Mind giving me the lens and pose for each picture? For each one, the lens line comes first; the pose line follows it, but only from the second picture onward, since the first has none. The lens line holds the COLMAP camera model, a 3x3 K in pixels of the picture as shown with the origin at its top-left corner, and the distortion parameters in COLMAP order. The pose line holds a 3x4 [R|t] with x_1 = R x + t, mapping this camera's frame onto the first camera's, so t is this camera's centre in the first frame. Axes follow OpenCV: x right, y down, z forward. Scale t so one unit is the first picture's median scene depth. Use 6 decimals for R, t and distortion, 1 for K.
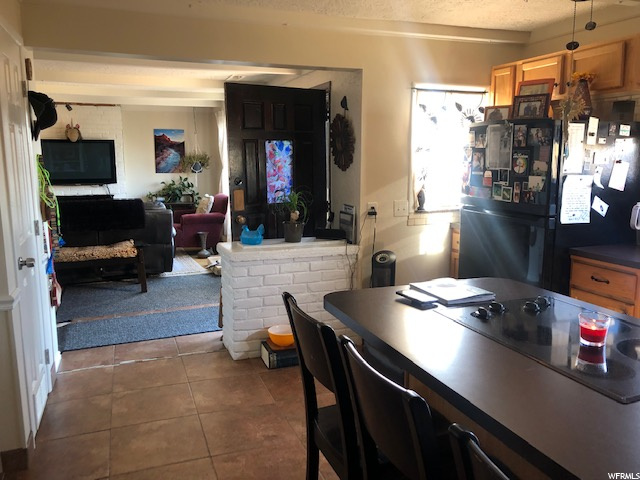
lens RADIAL K [[531.6, 0, 320.4], [0, 531.6, 239.0], [0, 0, 1]] dist [0.003693, 0.000725]
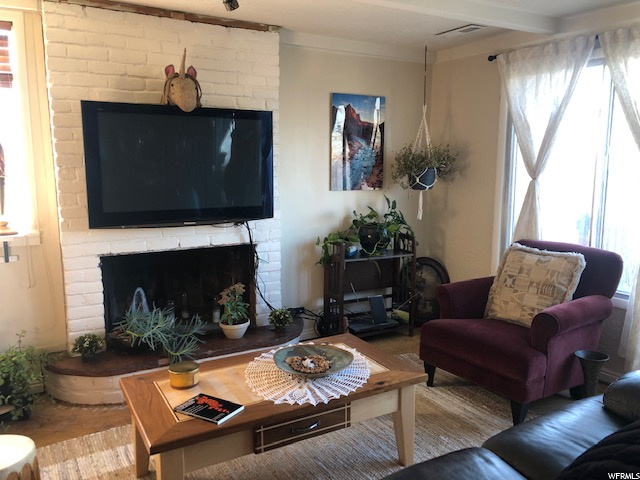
lens RADIAL K [[531.6, 0, 320.2], [0, 531.6, 240.0], [0, 0, 1]] dist [0.003693, 0.000725]
pose [[0.986117, -0.015148, 0.165359, -0.417514], [0.016206, 0.999856, -0.005048, -0.085179], [-0.165258, 0.007657, 0.986221, 0.591818]]
